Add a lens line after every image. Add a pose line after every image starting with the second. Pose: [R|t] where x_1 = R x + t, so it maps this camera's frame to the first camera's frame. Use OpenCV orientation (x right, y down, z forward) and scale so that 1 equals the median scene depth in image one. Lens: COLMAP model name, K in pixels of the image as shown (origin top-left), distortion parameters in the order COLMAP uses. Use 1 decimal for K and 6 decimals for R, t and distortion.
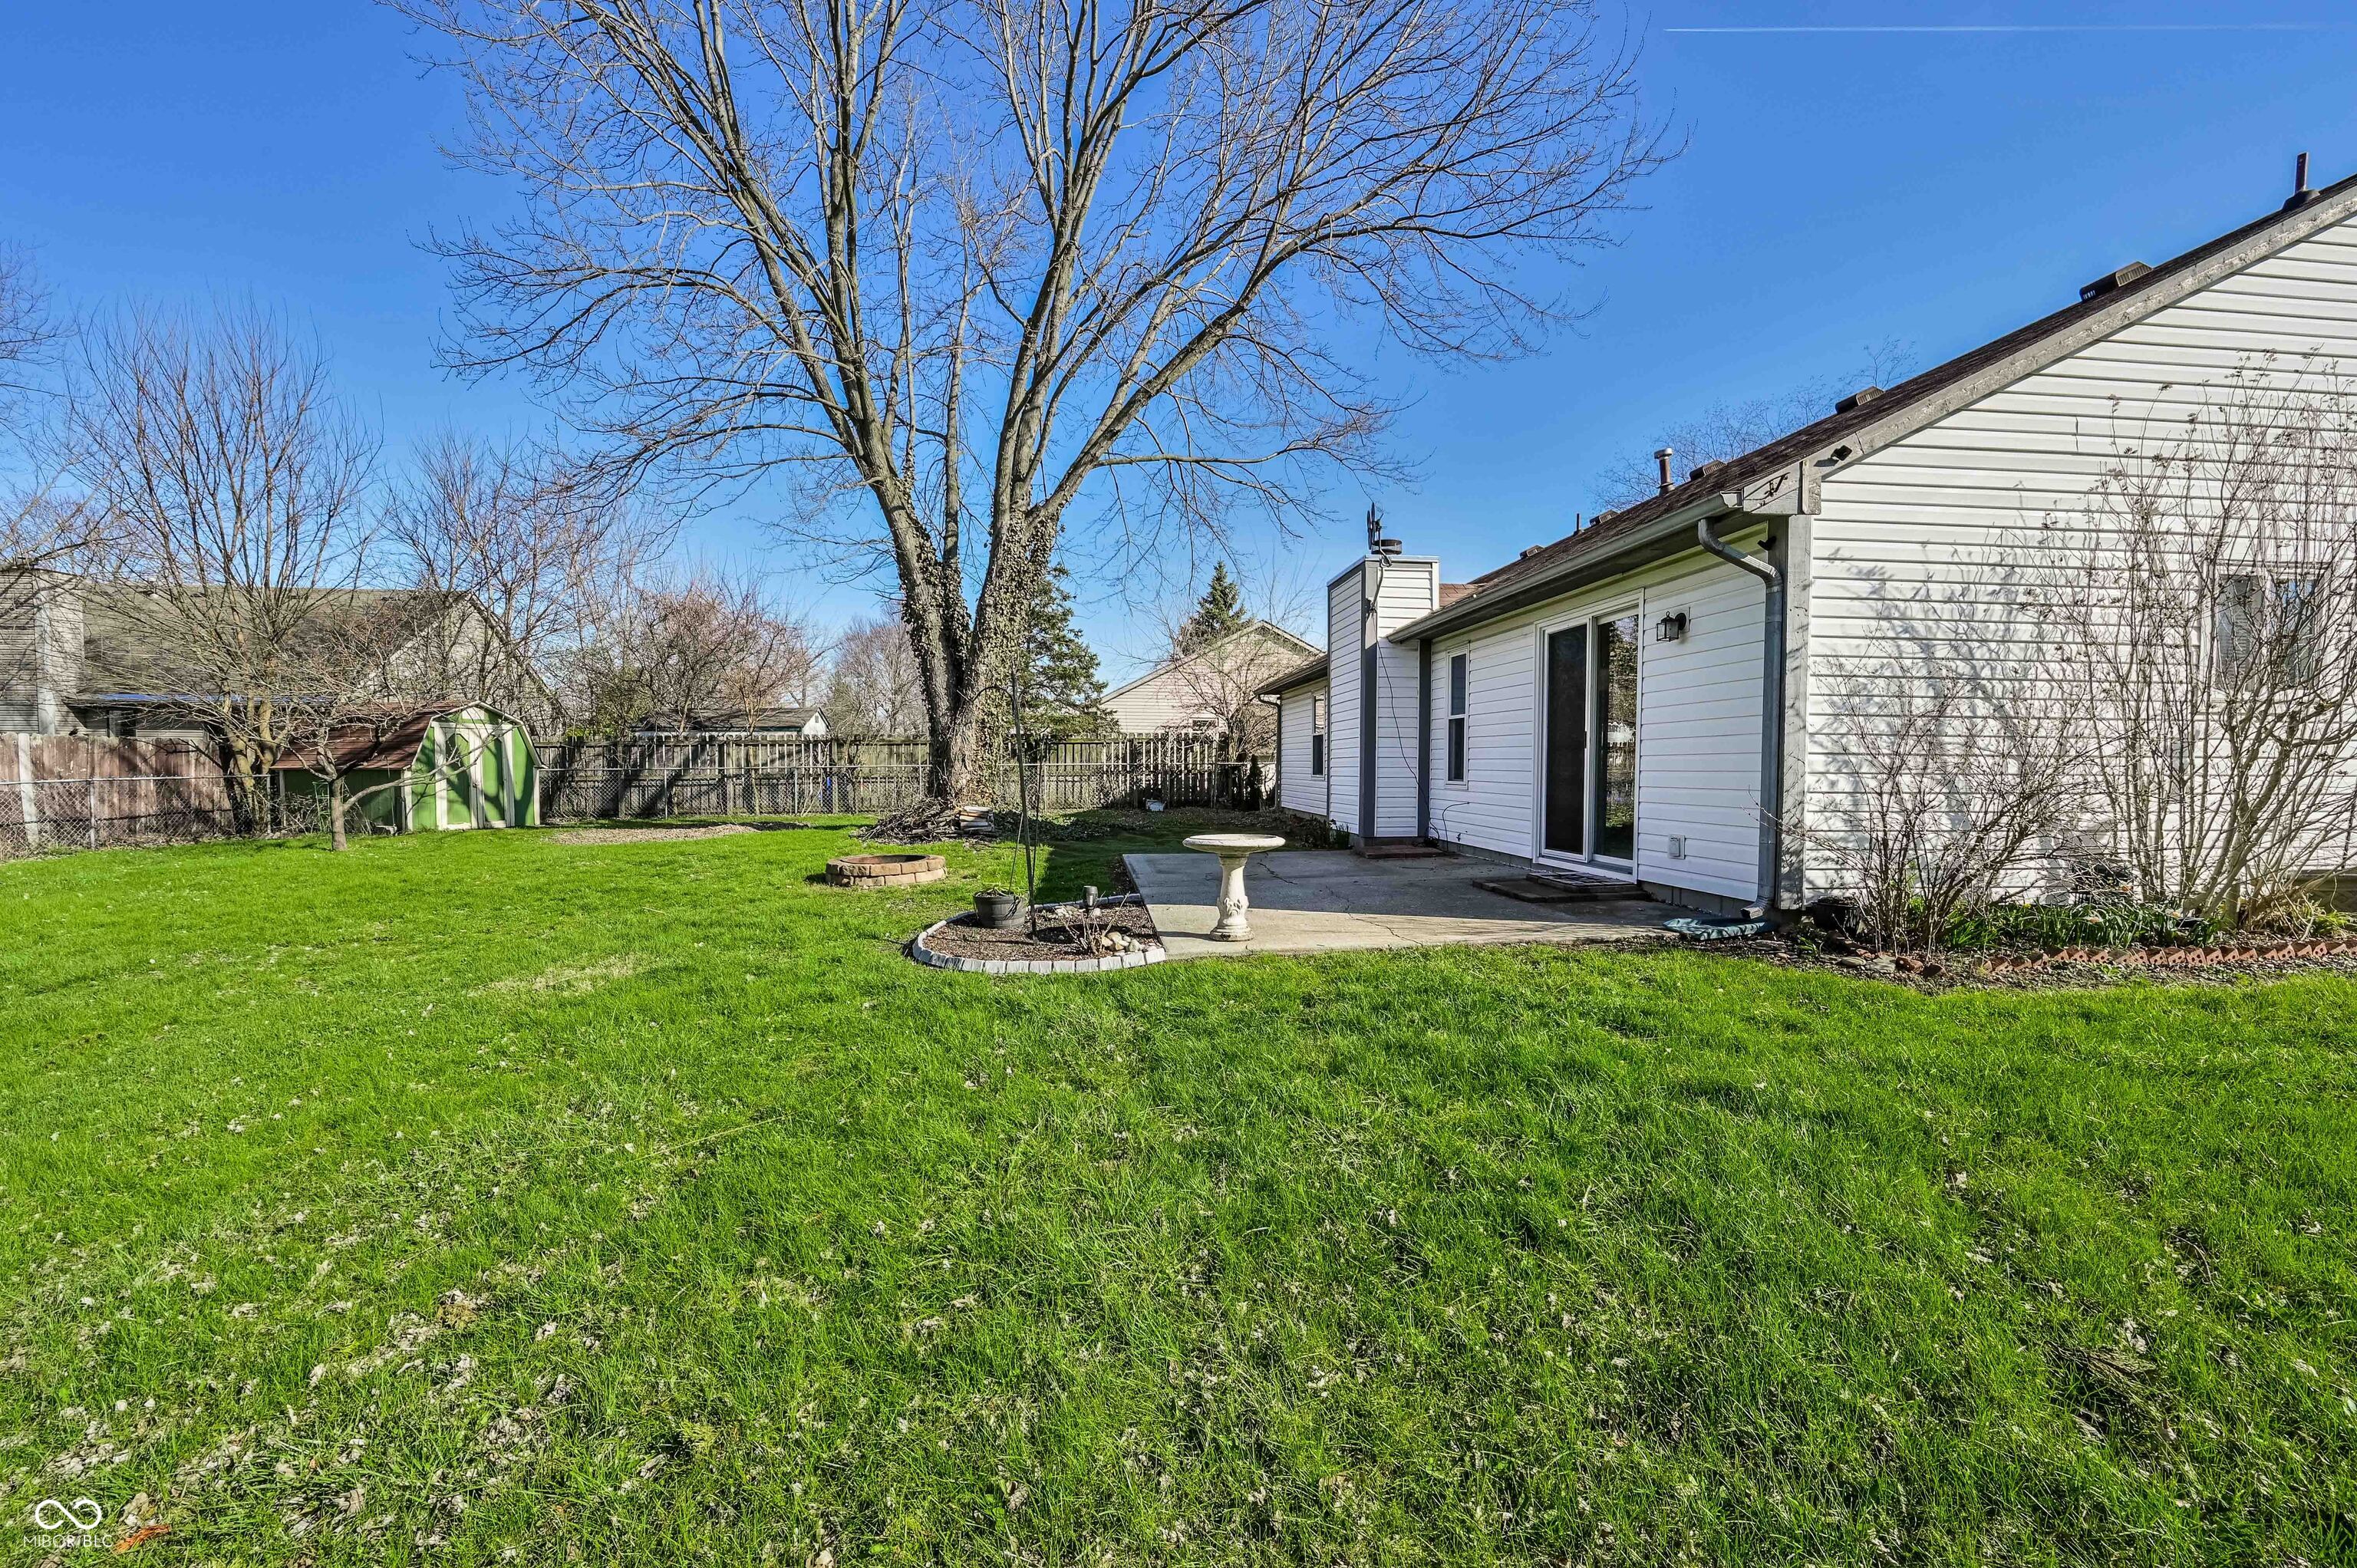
lens RADIAL K [[918.0, 0, 1185.2], [0, 918.0, 808.8], [0, 0, 1]] dist [0.000578, 0.000030]
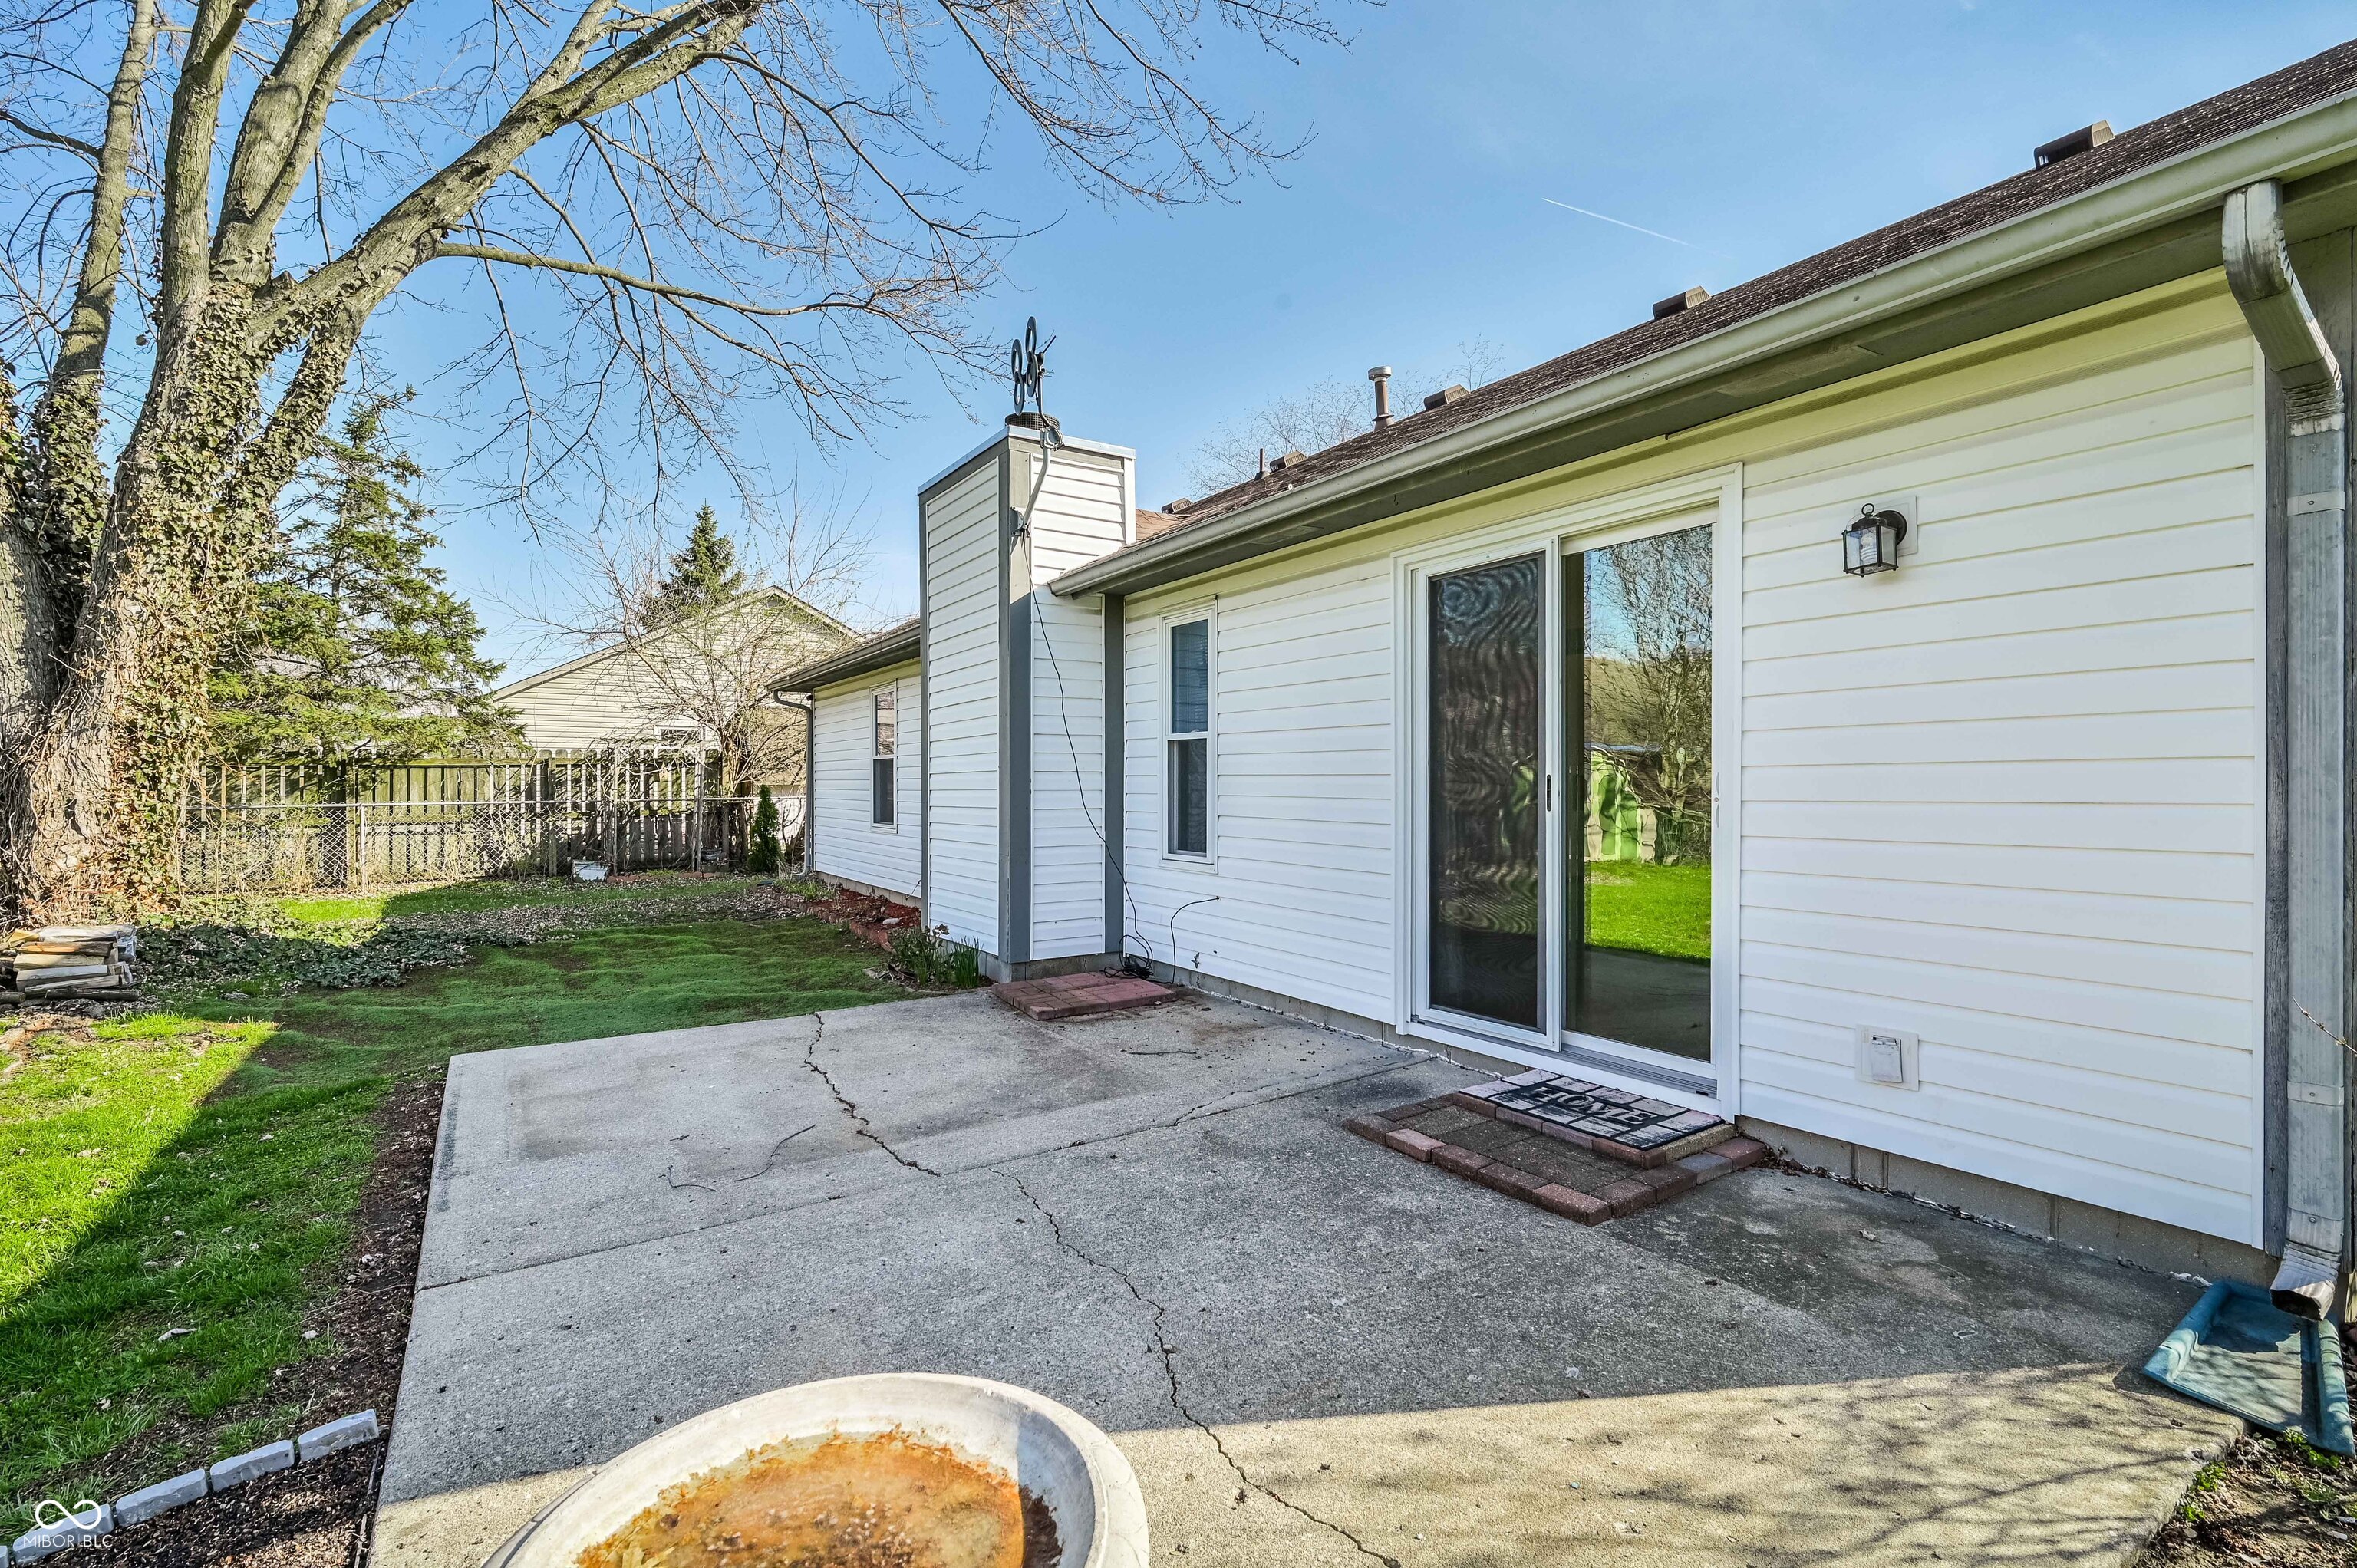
lens RADIAL K [[1064.5, 0, 1178.5], [0, 1064.5, 784.0], [0, 0, 1]] dist [-0.001350, -0.000102]
pose [[0.898325, -0.004667, 0.439306, 0.011252], [0.025329, 0.998830, -0.041184, -0.032827], [-0.438600, 0.048124, 0.897393, 0.312223]]
